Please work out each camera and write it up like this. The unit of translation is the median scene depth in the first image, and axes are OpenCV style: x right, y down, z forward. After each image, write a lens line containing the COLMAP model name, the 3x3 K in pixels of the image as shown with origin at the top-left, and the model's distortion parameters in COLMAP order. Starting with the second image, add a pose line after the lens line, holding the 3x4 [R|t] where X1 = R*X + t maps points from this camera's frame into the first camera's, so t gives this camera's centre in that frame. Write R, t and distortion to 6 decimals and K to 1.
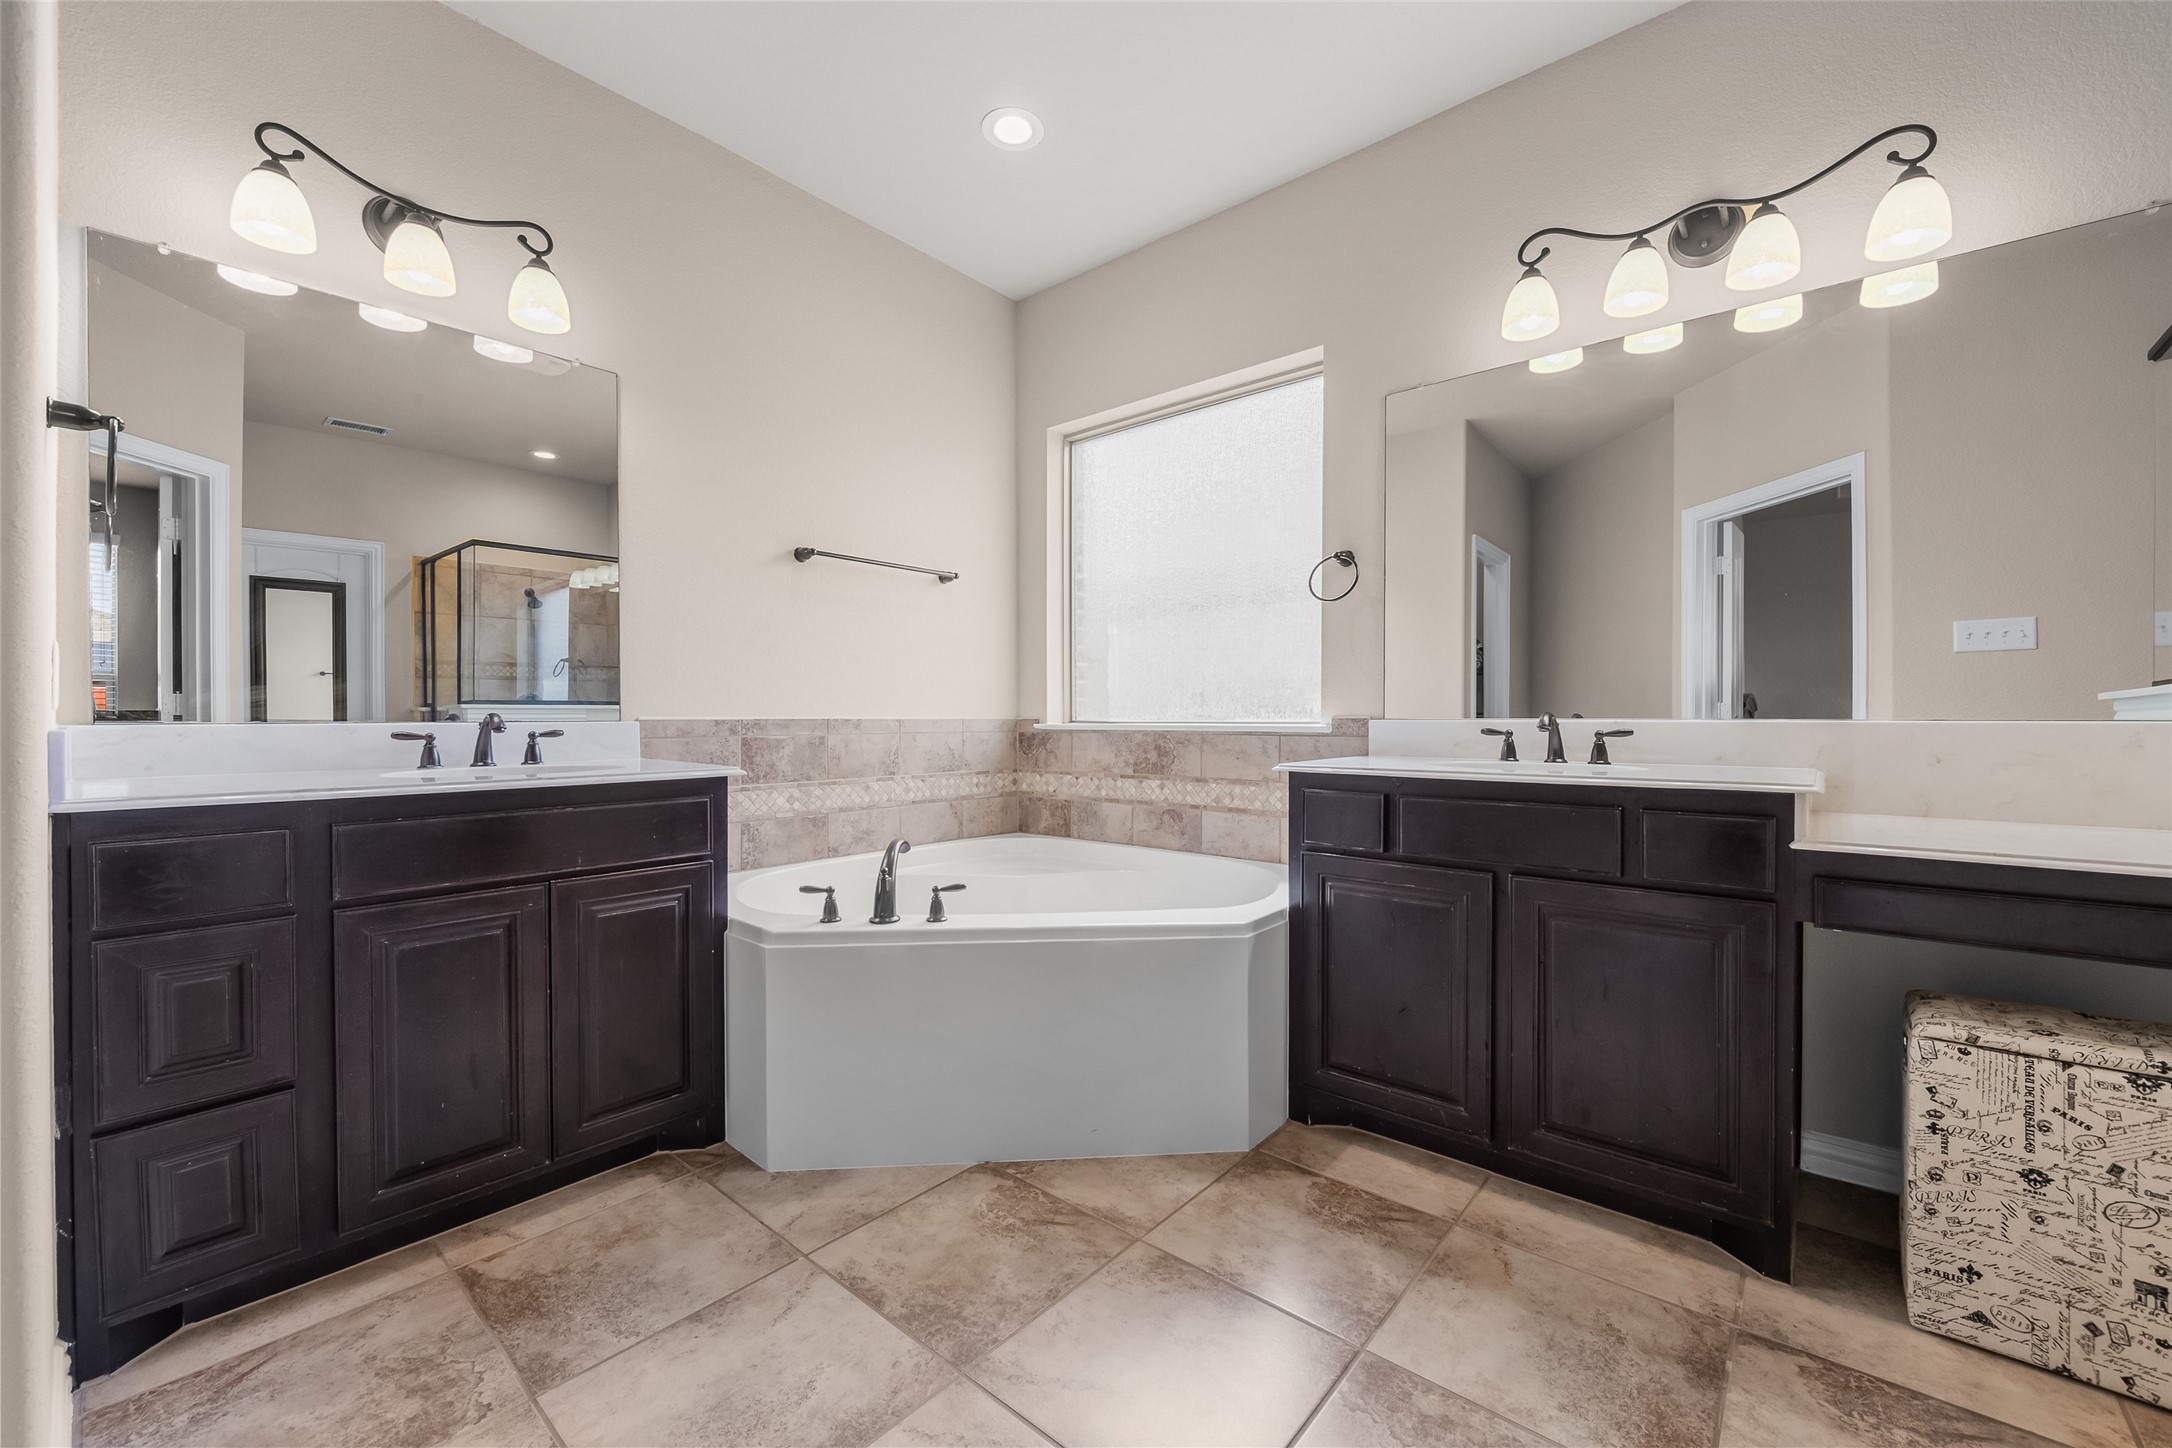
lens RADIAL K [[862.7, 0, 1082.1], [0, 862.7, 722.0], [0, 0, 1]] dist [0.008698, -0.005650]
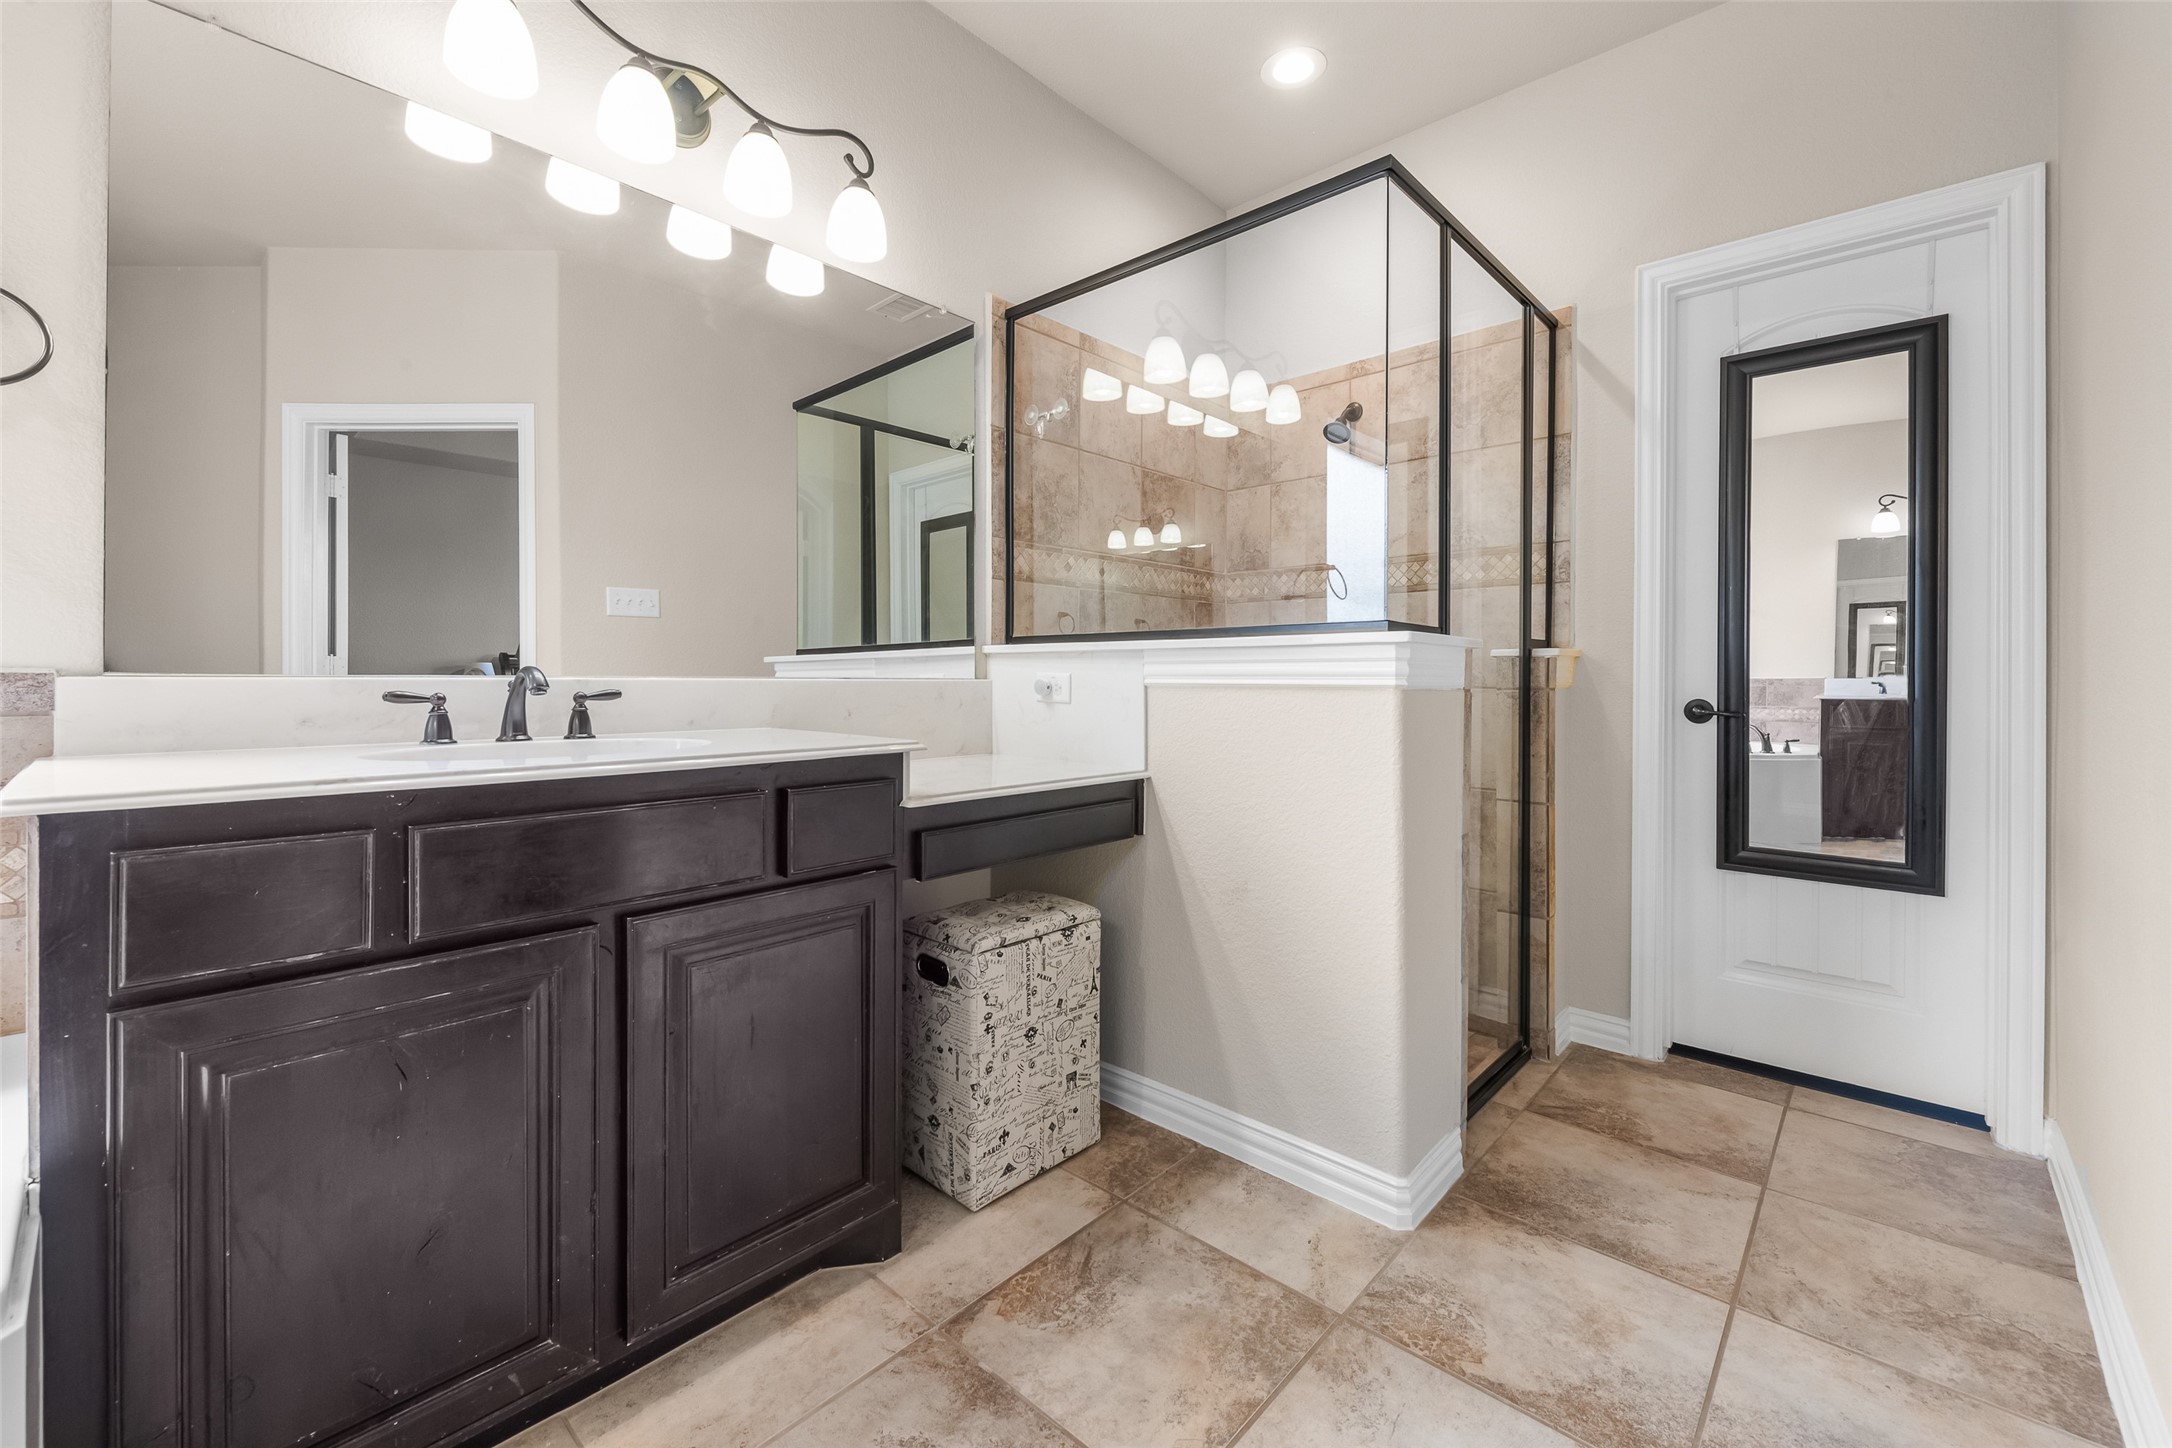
lens RADIAL K [[883.9, 0, 1088.1], [0, 883.9, 678.1], [0, 0, 1]] dist [-0.002299, -0.000095]
pose [[0.026040, -0.000370, 0.999661, -0.197221], [0.003086, 0.999995, 0.000290, -0.001113], [-0.999656, 0.003078, 0.026041, 0.835674]]
